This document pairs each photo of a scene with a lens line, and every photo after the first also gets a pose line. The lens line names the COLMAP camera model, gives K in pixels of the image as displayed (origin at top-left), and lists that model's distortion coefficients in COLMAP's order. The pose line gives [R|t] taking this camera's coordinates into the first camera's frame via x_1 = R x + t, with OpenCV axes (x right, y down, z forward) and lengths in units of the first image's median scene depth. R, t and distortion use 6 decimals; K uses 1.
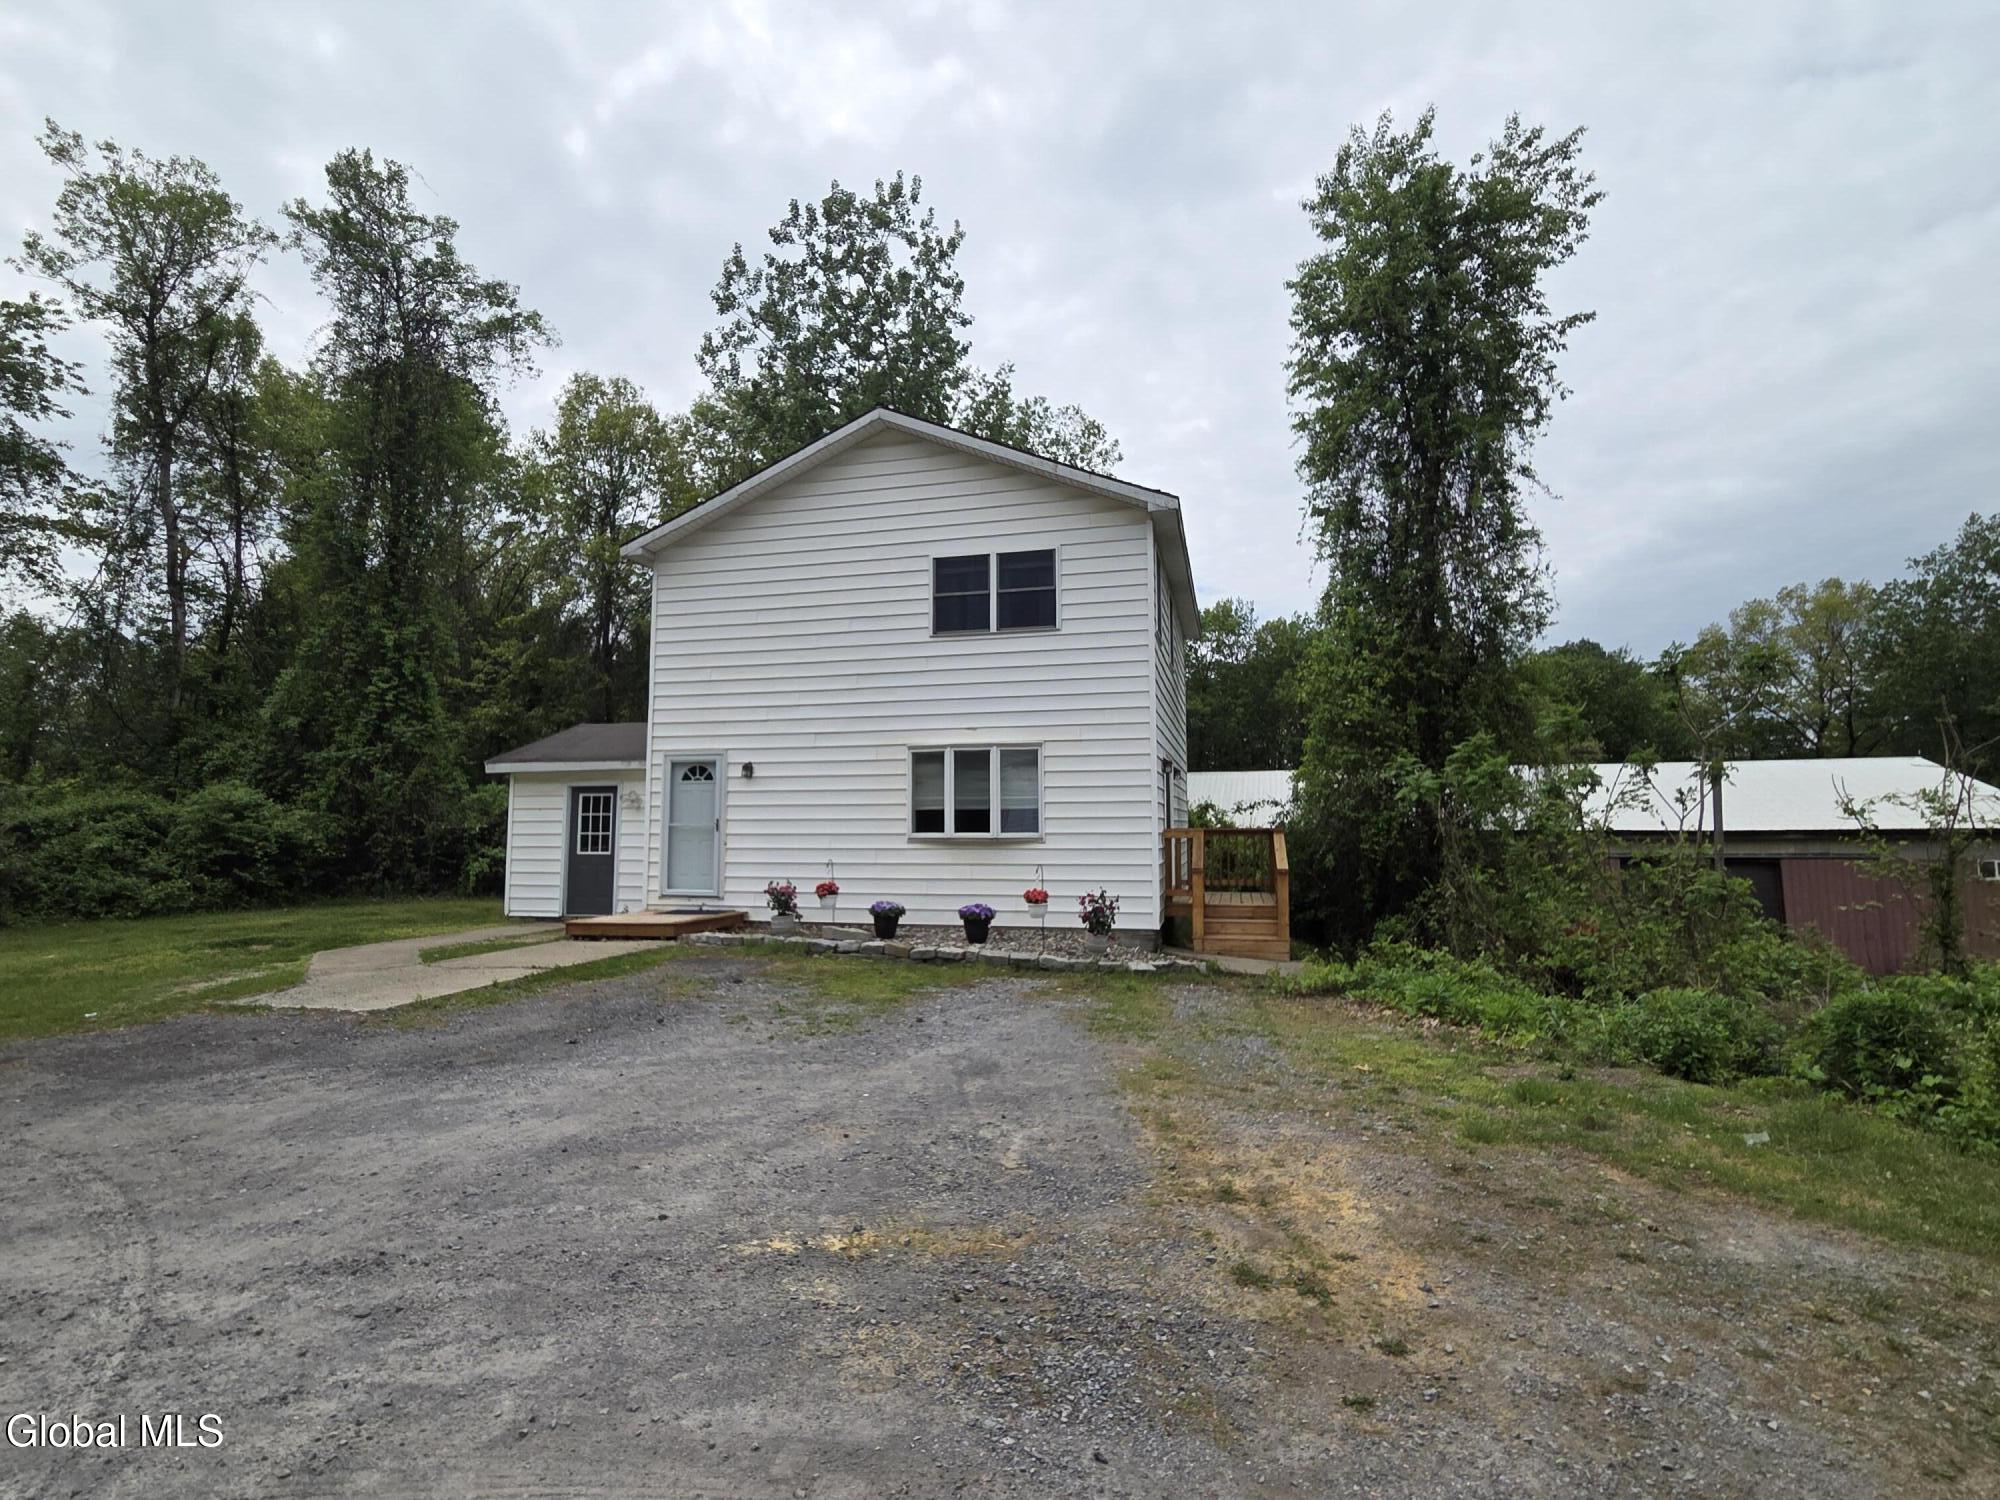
lens RADIAL K [[959.3, 0, 1000.0], [0, 959.3, 750.0], [0, 0, 1]] dist [-0.001145, -0.000682]
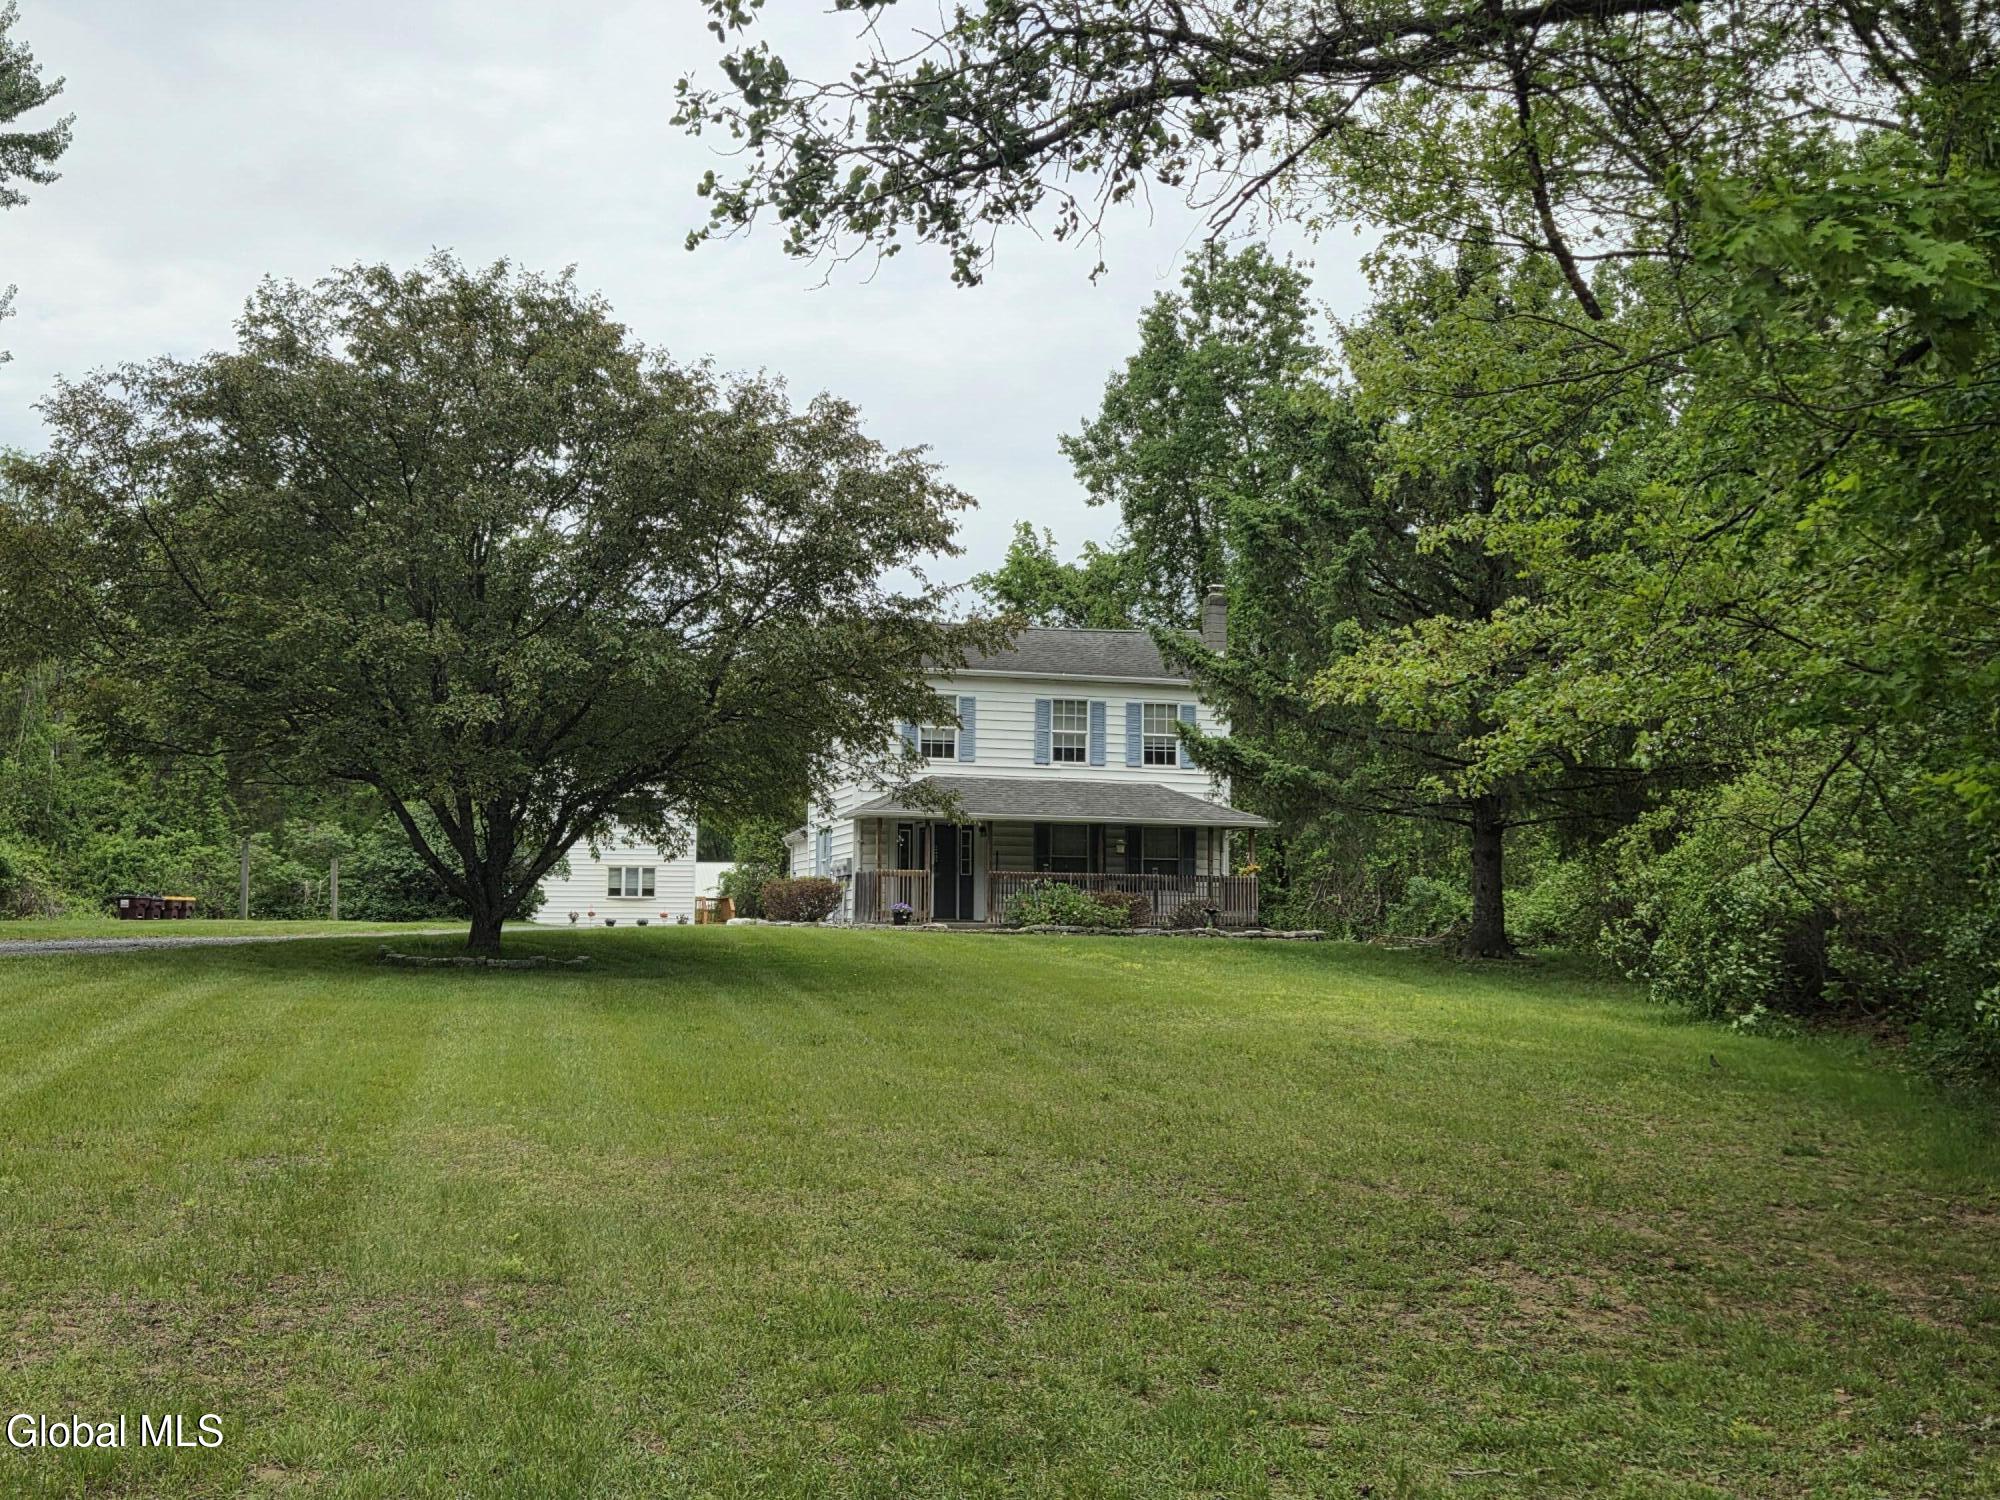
lens RADIAL K [[1948.8, 0, 1000.0], [0, 1948.8, 750.0], [0, 0, 1]] dist [0.005314, 0.001624]
pose [[0.867473, 0.052091, 0.494749, -1.963454], [-0.048417, 0.998622, -0.020250, -0.283906], [-0.495122, -0.006388, 0.868800, -4.574877]]
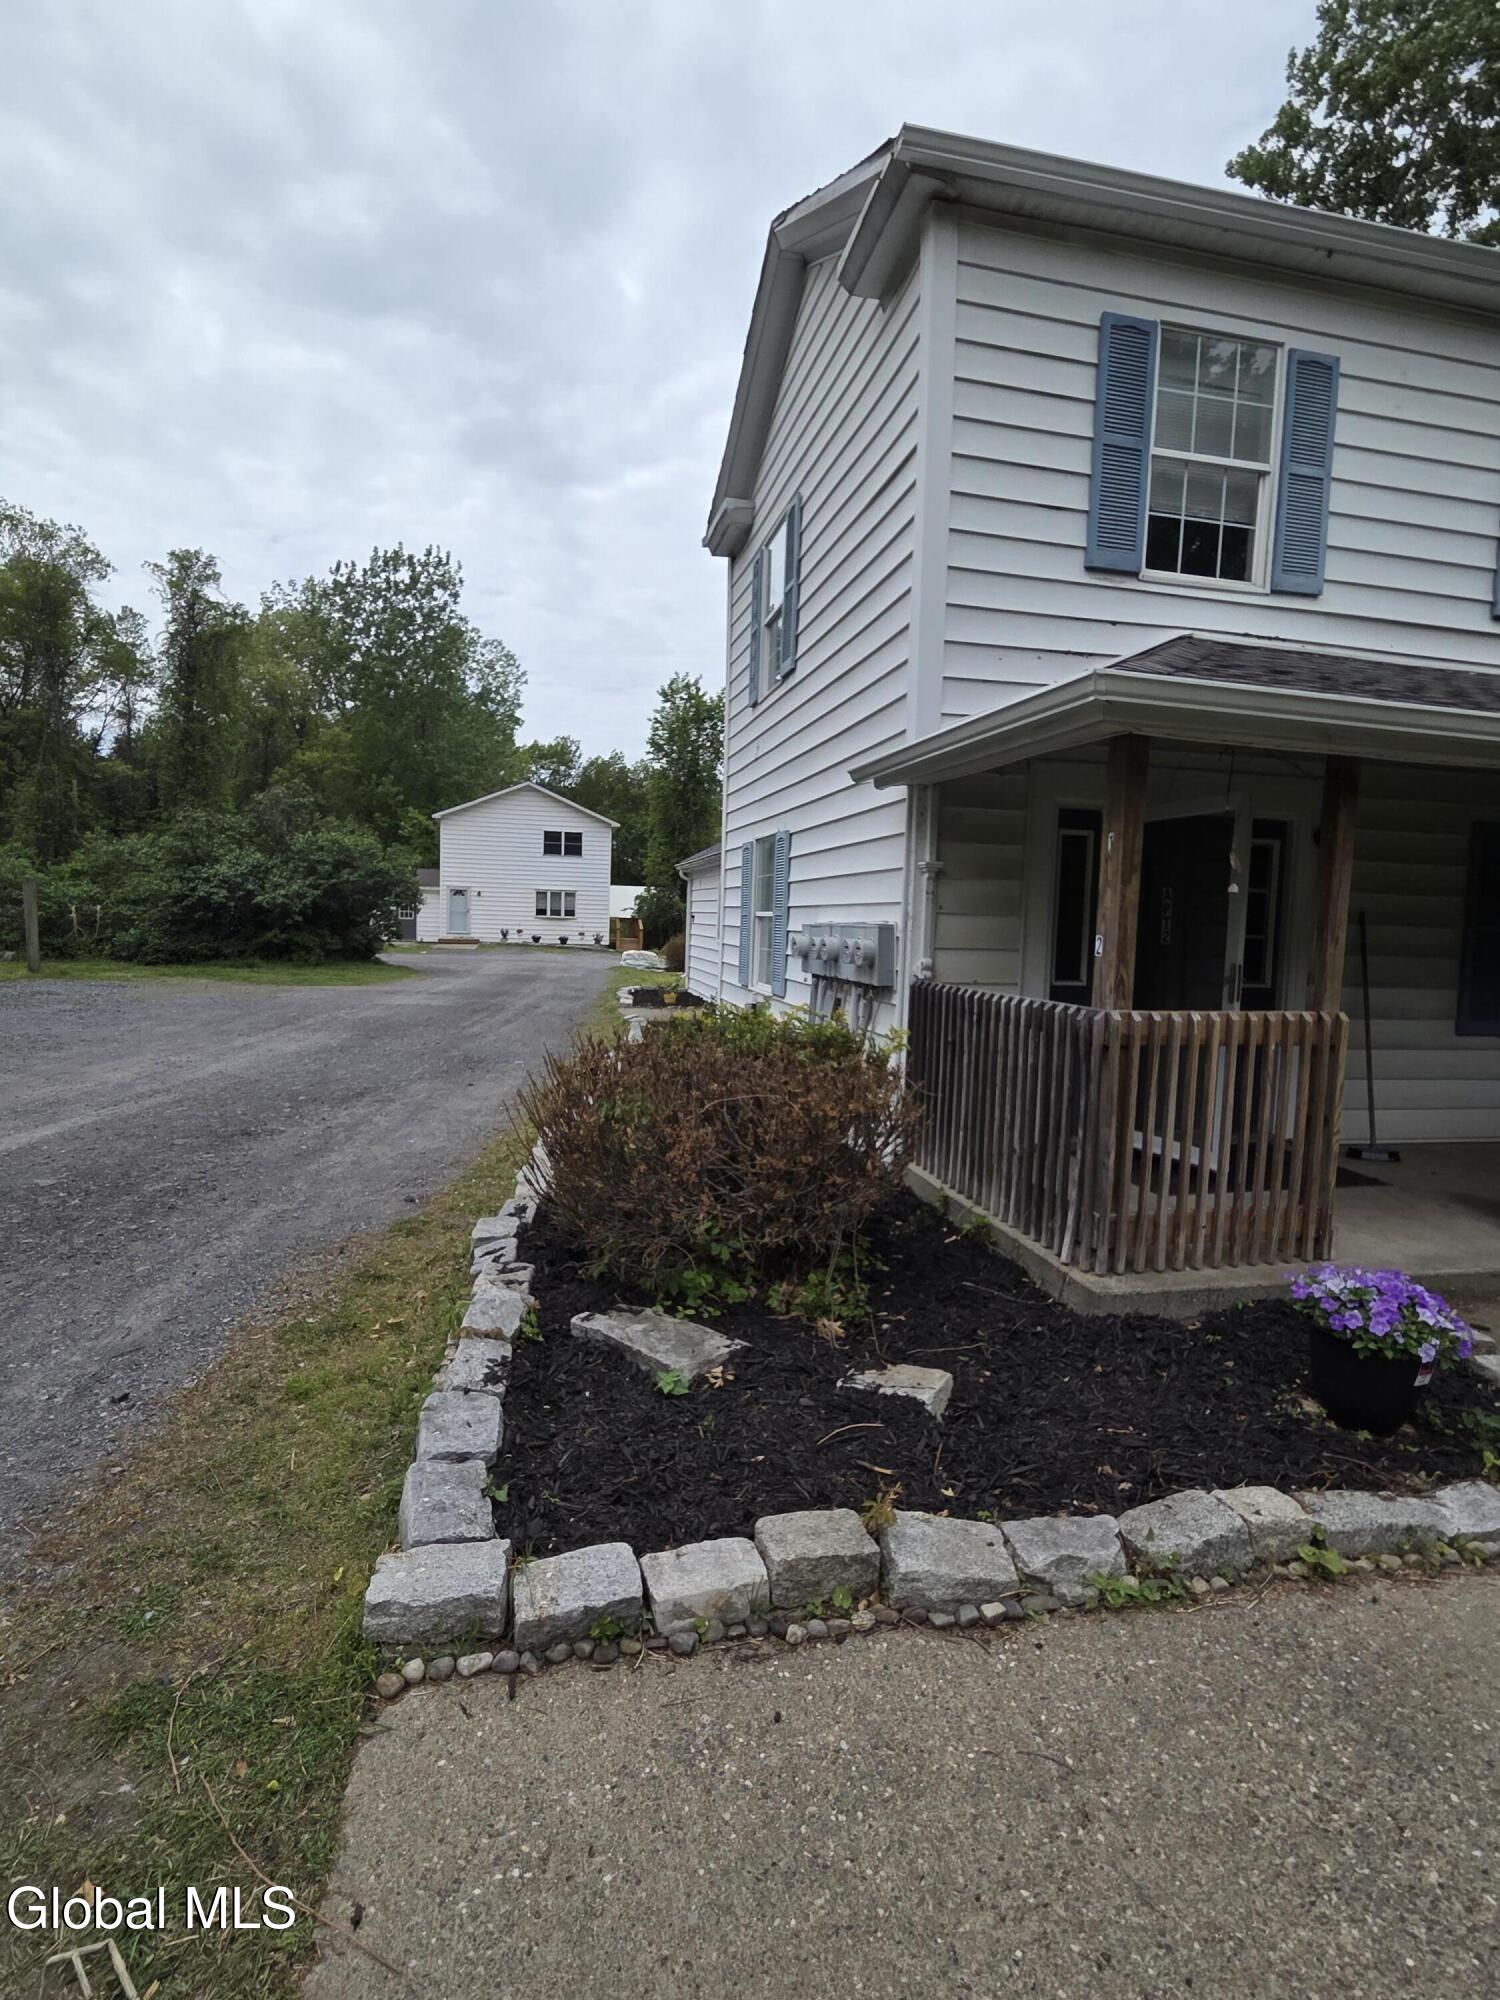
lens RADIAL K [[959.3, 0, 740.6], [0, 959.3, 1003.4], [0, 0, 1]] dist [-0.001145, -0.000682]
pose [[0.893556, -0.009217, 0.448857, -0.955724], [-0.070849, 0.984366, 0.161255, -0.200146], [-0.443326, -0.175891, 0.878934, -2.290638]]
